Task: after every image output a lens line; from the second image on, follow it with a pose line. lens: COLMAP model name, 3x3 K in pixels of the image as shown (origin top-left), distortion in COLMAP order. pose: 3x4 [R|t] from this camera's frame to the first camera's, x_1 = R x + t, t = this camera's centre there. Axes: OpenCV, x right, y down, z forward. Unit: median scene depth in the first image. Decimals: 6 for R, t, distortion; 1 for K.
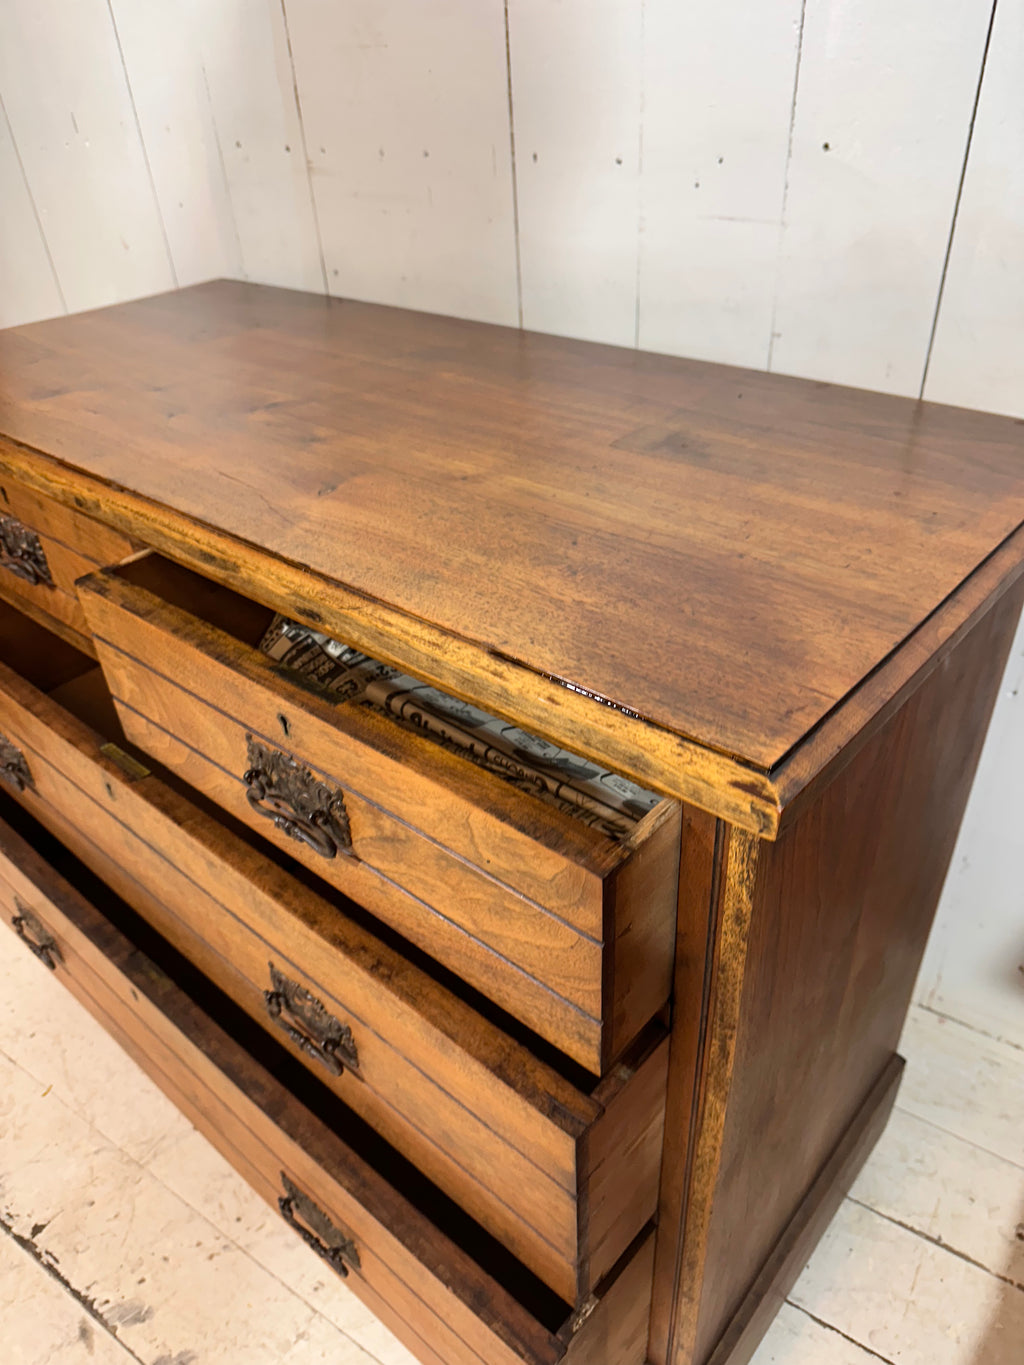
lens RADIAL K [[959.4, 0, 505.0], [0, 959.4, 688.1], [0, 0, 1]] dist [0.038650, -0.047075]
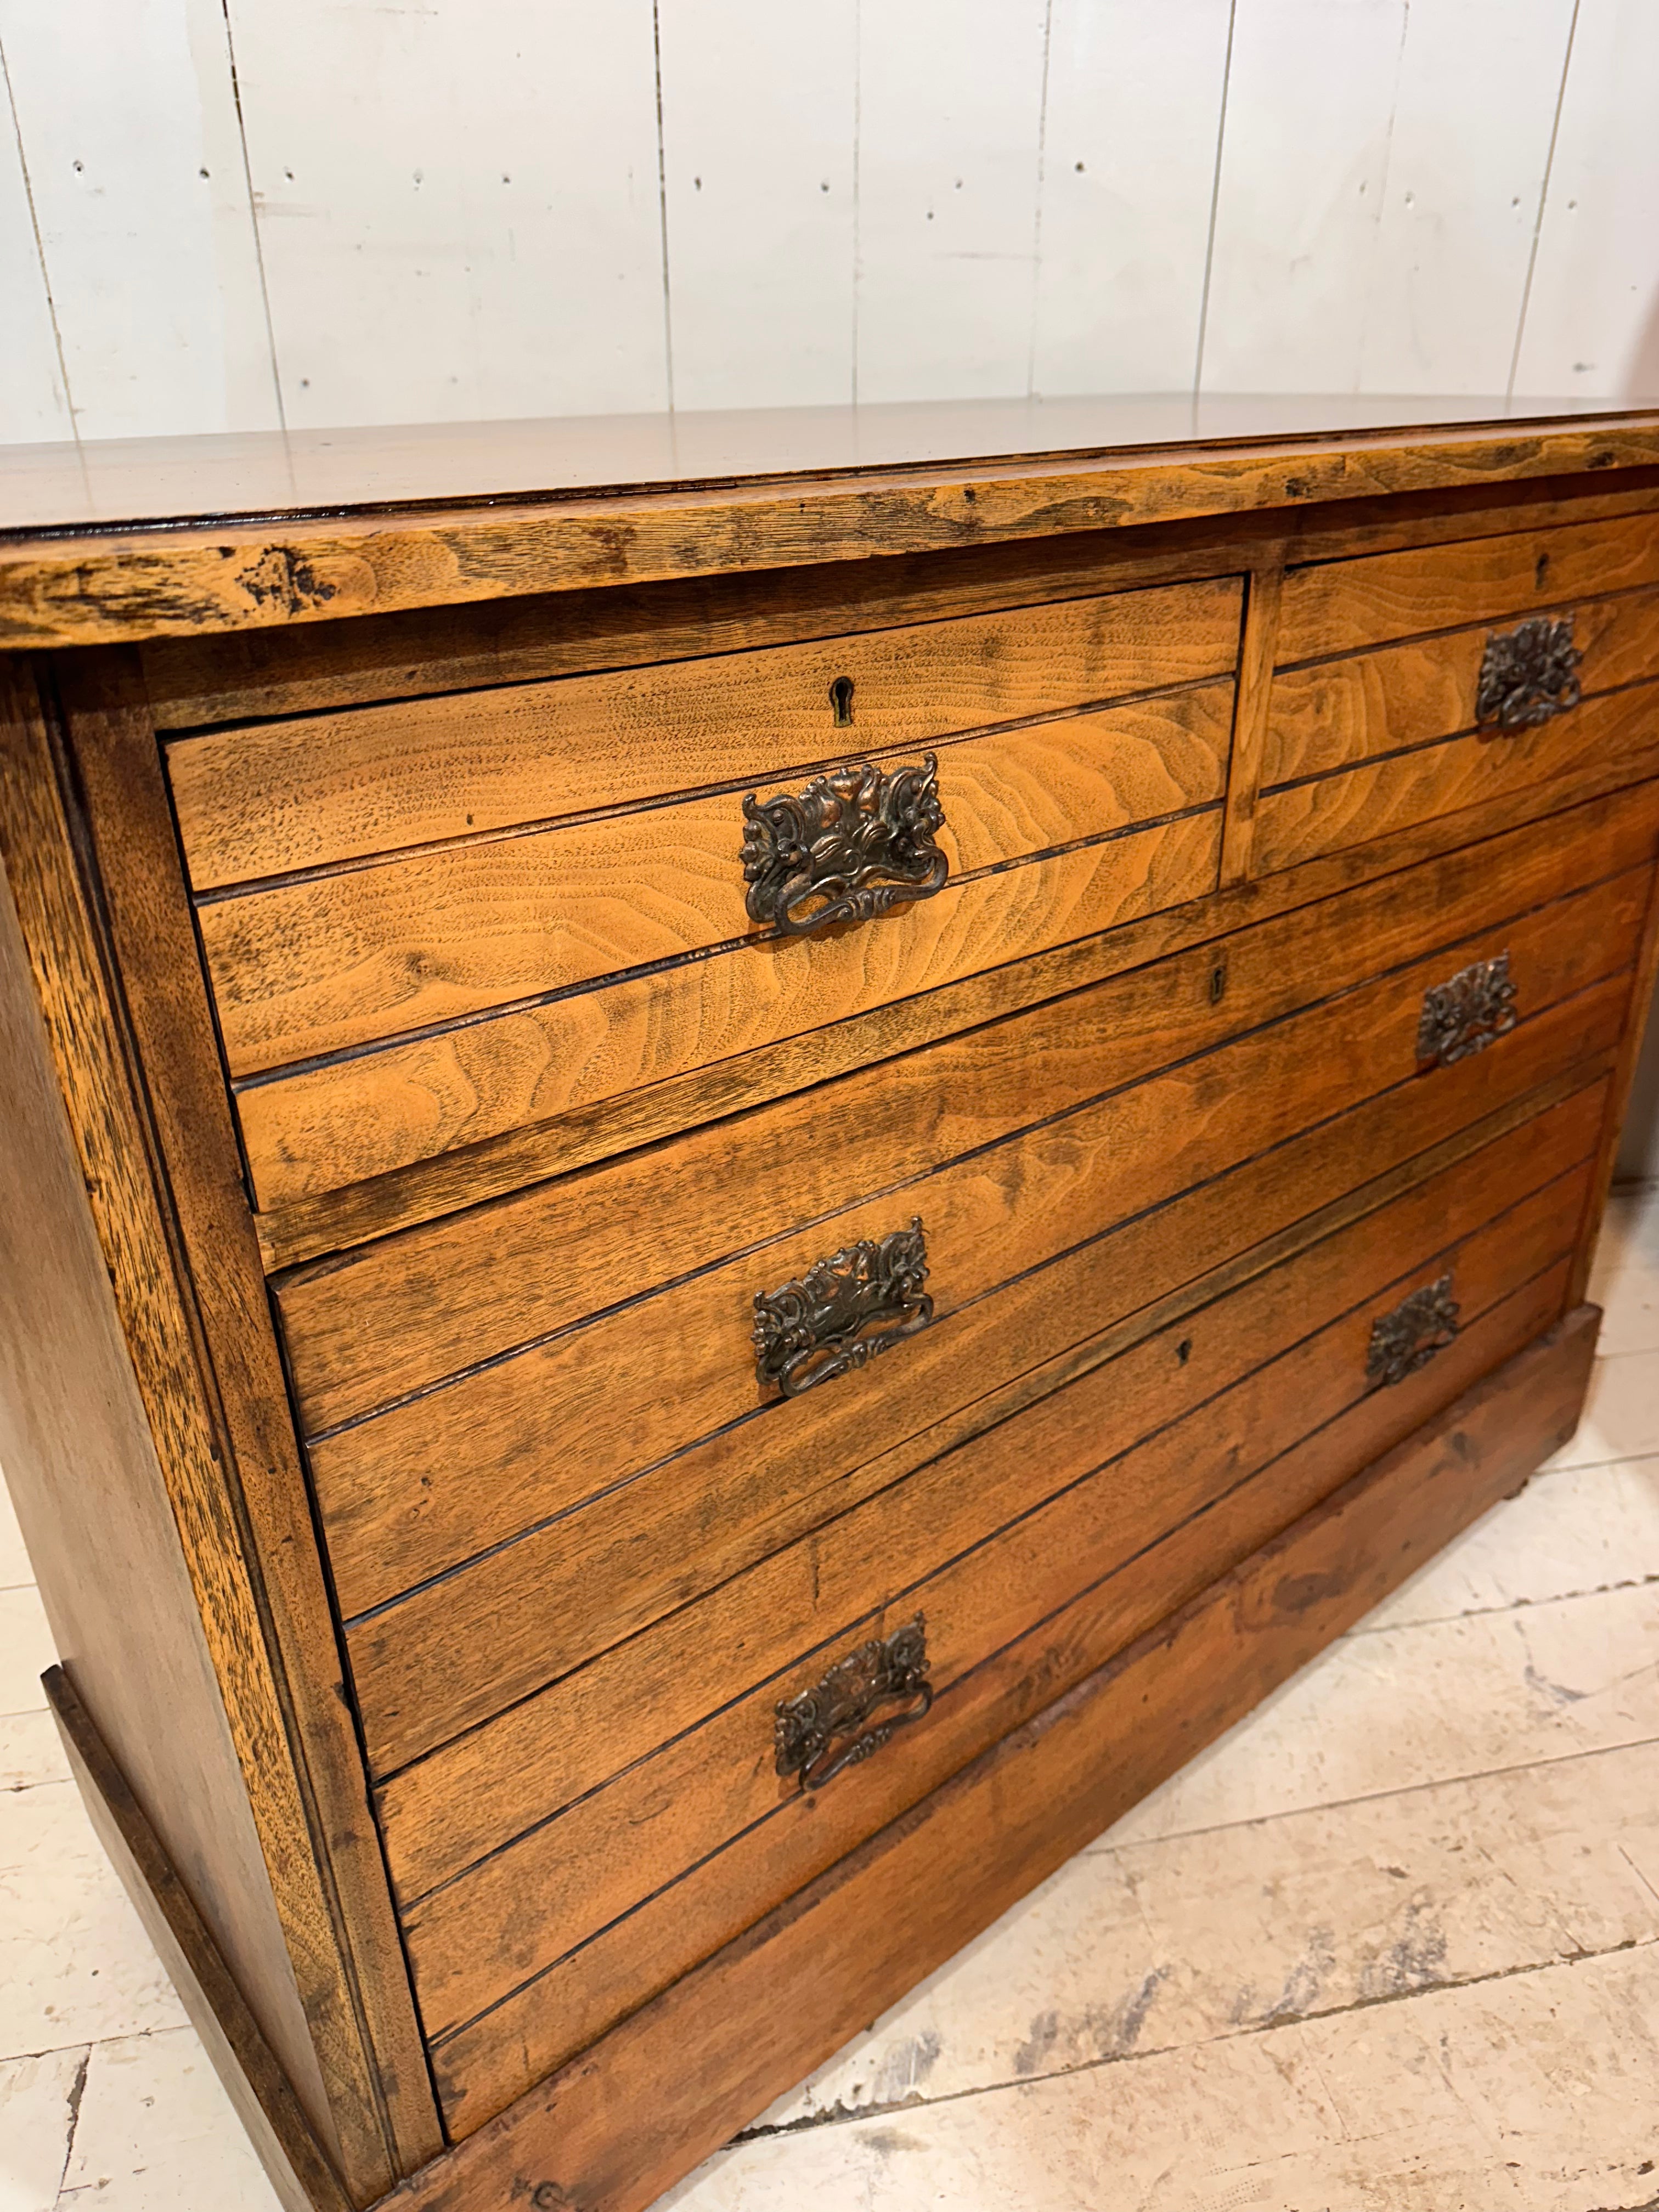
lens RADIAL K [[1538.6, 0, 853.0], [0, 1538.6, 1132.9], [0, 0, 1]] dist [0.111437, -0.161588]
pose [[0.689337, -0.280829, 0.667794, -1.249205], [0.389300, 0.920996, -0.014549, 0.250436], [-0.610950, 0.270001, 0.744204, 0.336612]]
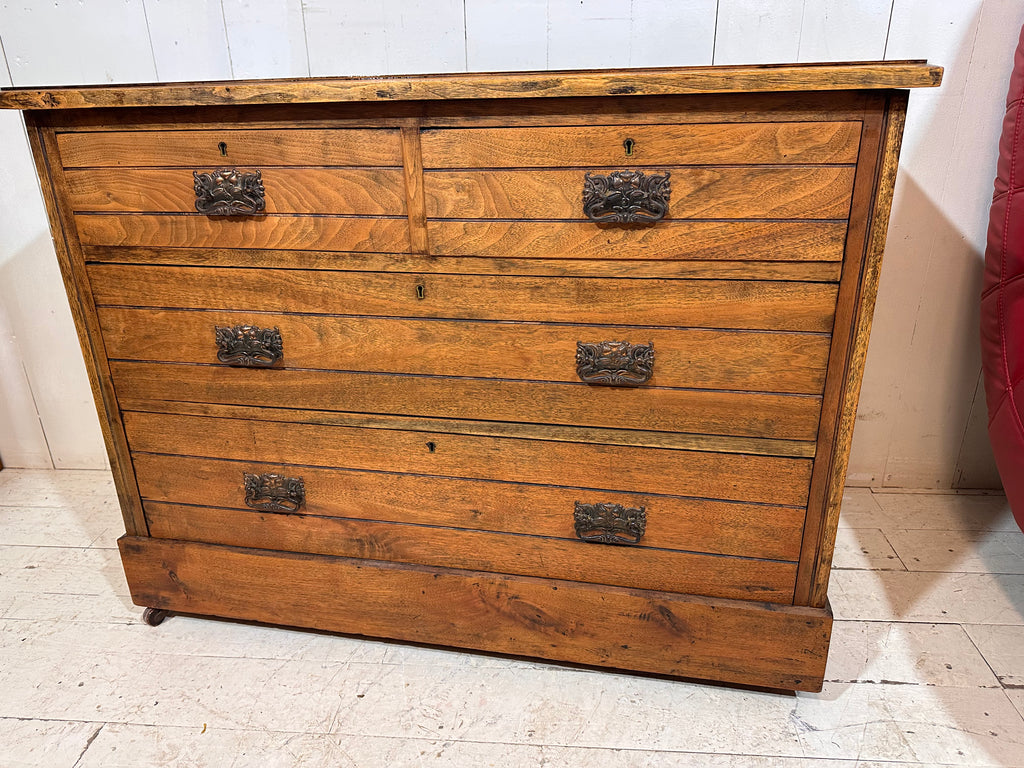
lens RADIAL K [[715.3, 0, 516.9], [0, 715.3, 383.8], [0, 0, 1]] dist [0.083444, -0.119113]
pose [[0.994325, 0.069720, -0.080354, 0.001218], [-0.085216, 0.974139, -0.209263, 0.660627], [0.063686, 0.214922, 0.974552, -0.251983]]
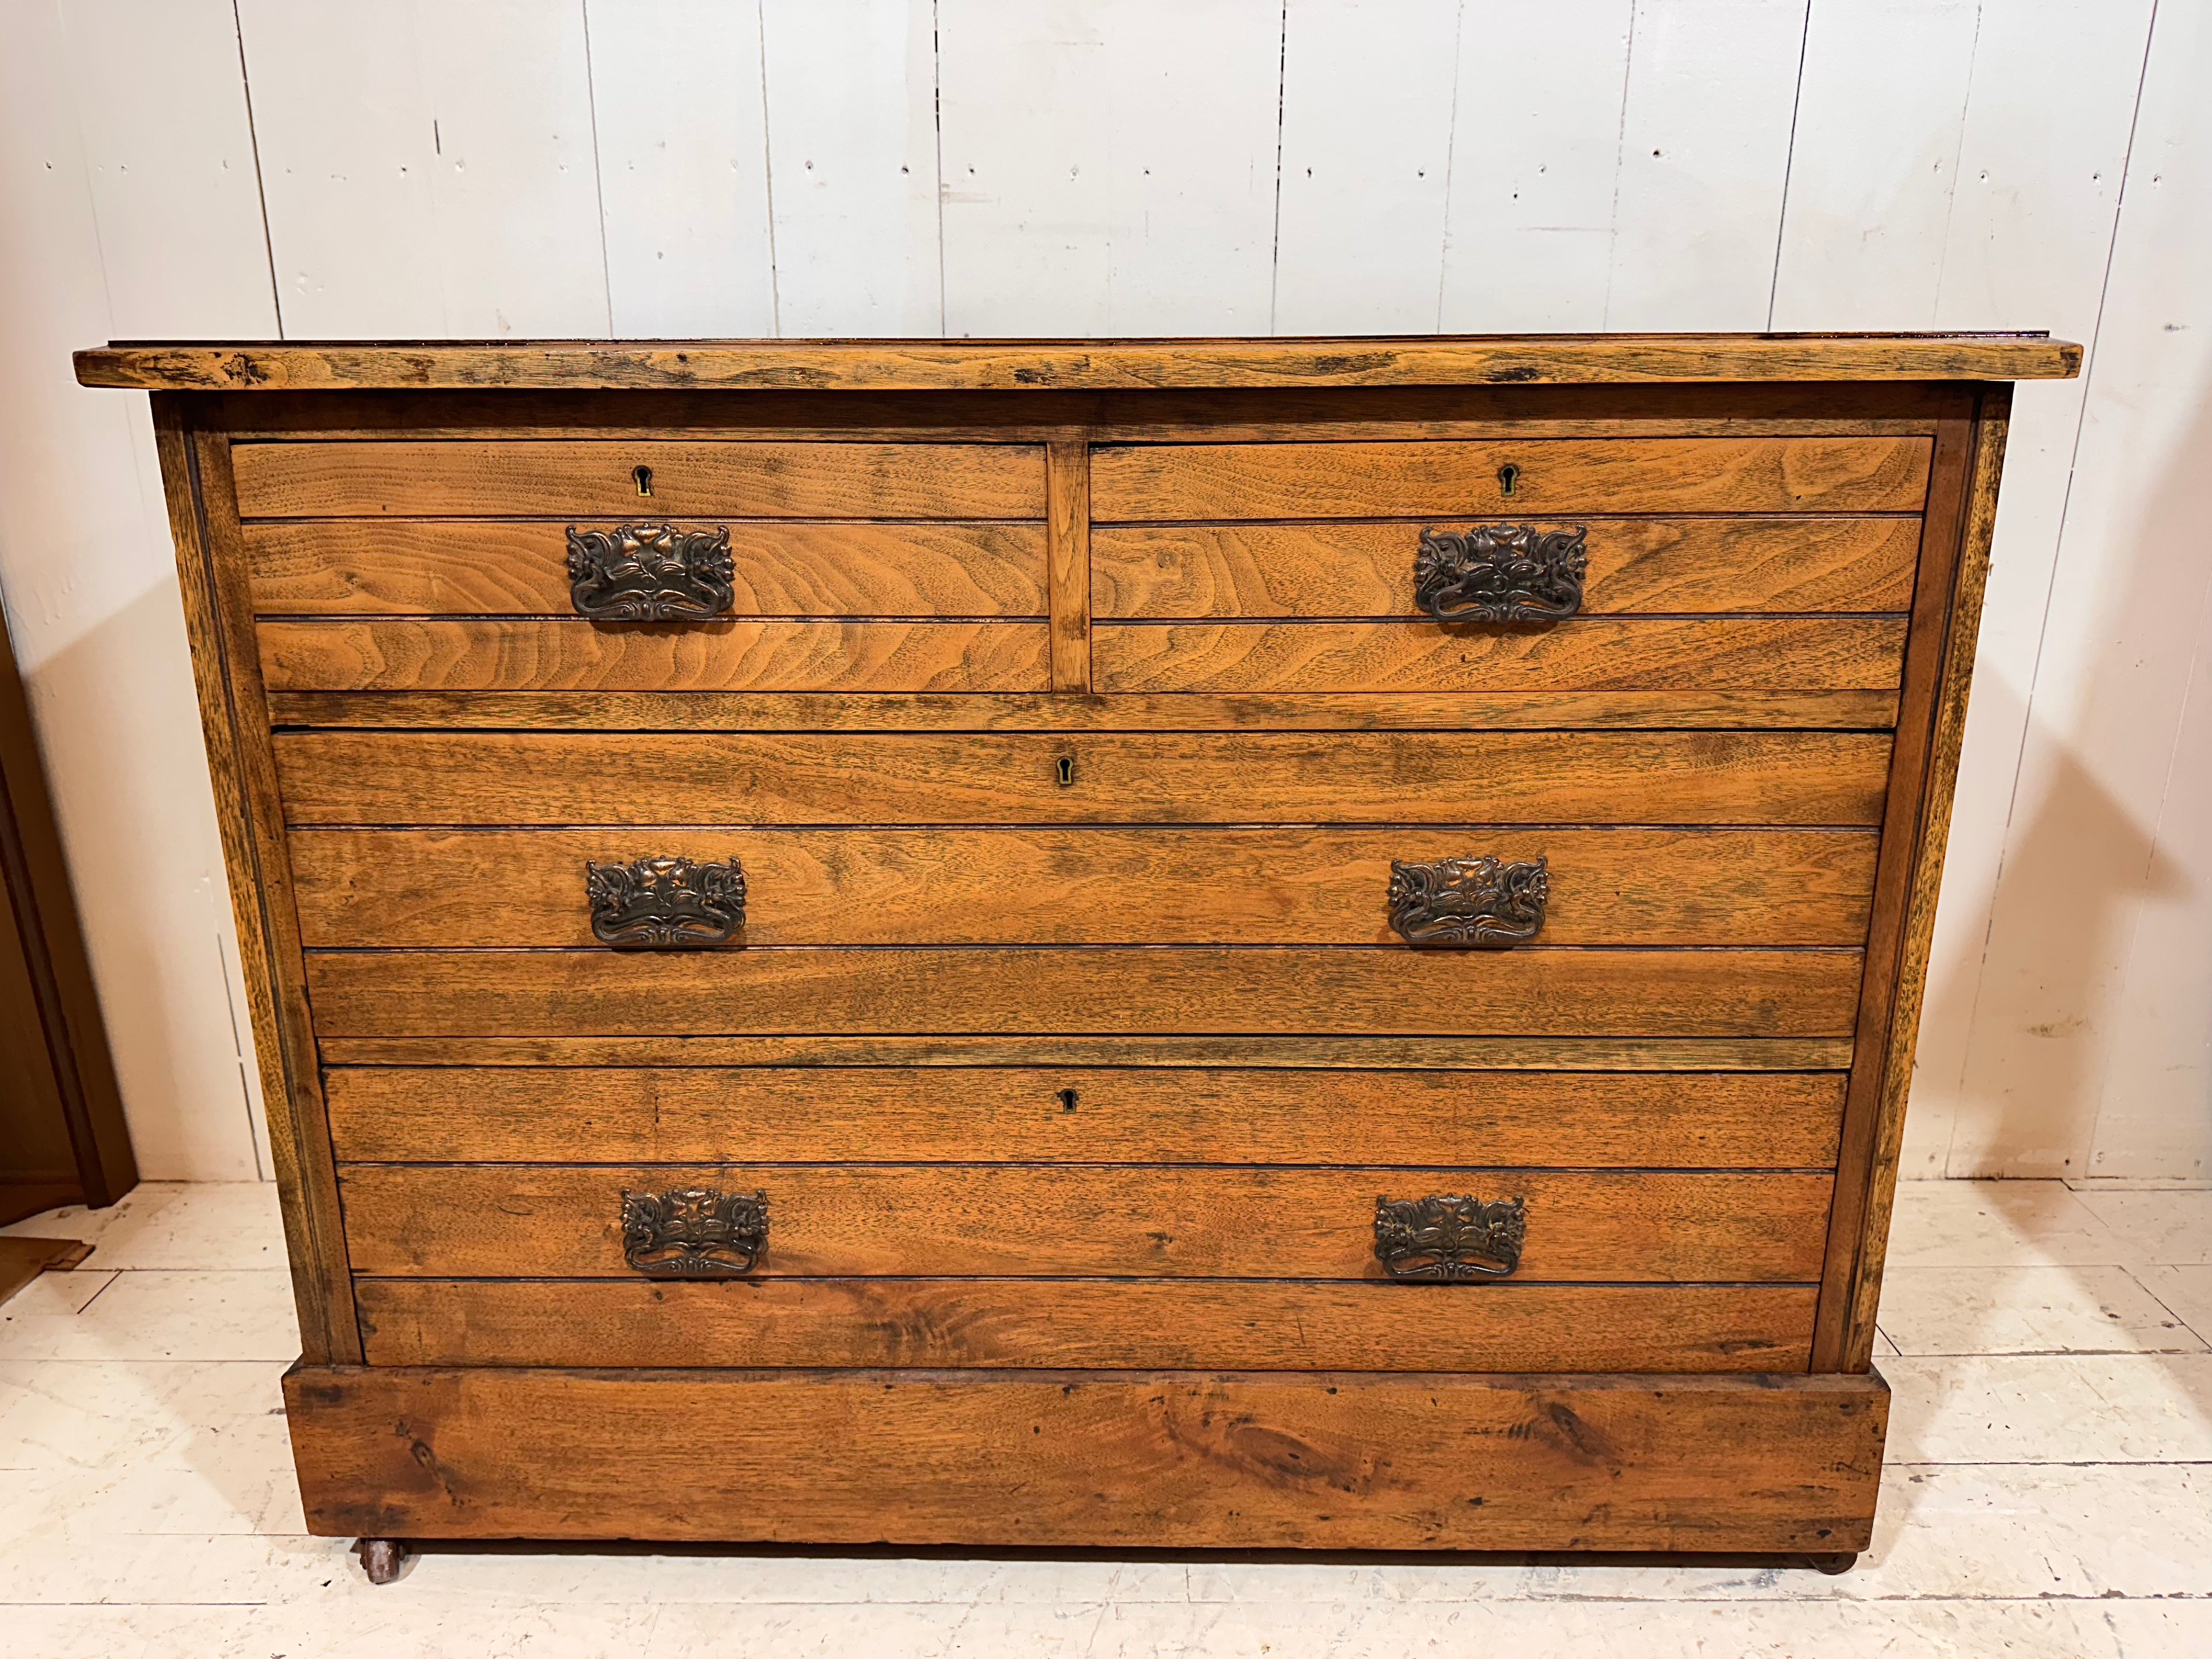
lens RADIAL K [[1519.1, 0, 1116.4], [0, 1519.1, 825.6], [0, 0, 1]] dist [0.155433, -0.281077]
pose [[0.995070, 0.027531, 0.095276, -0.373895], [0.003897, 0.949098, -0.314956, 0.706435], [-0.099097, 0.313775, 0.944312, -0.279614]]
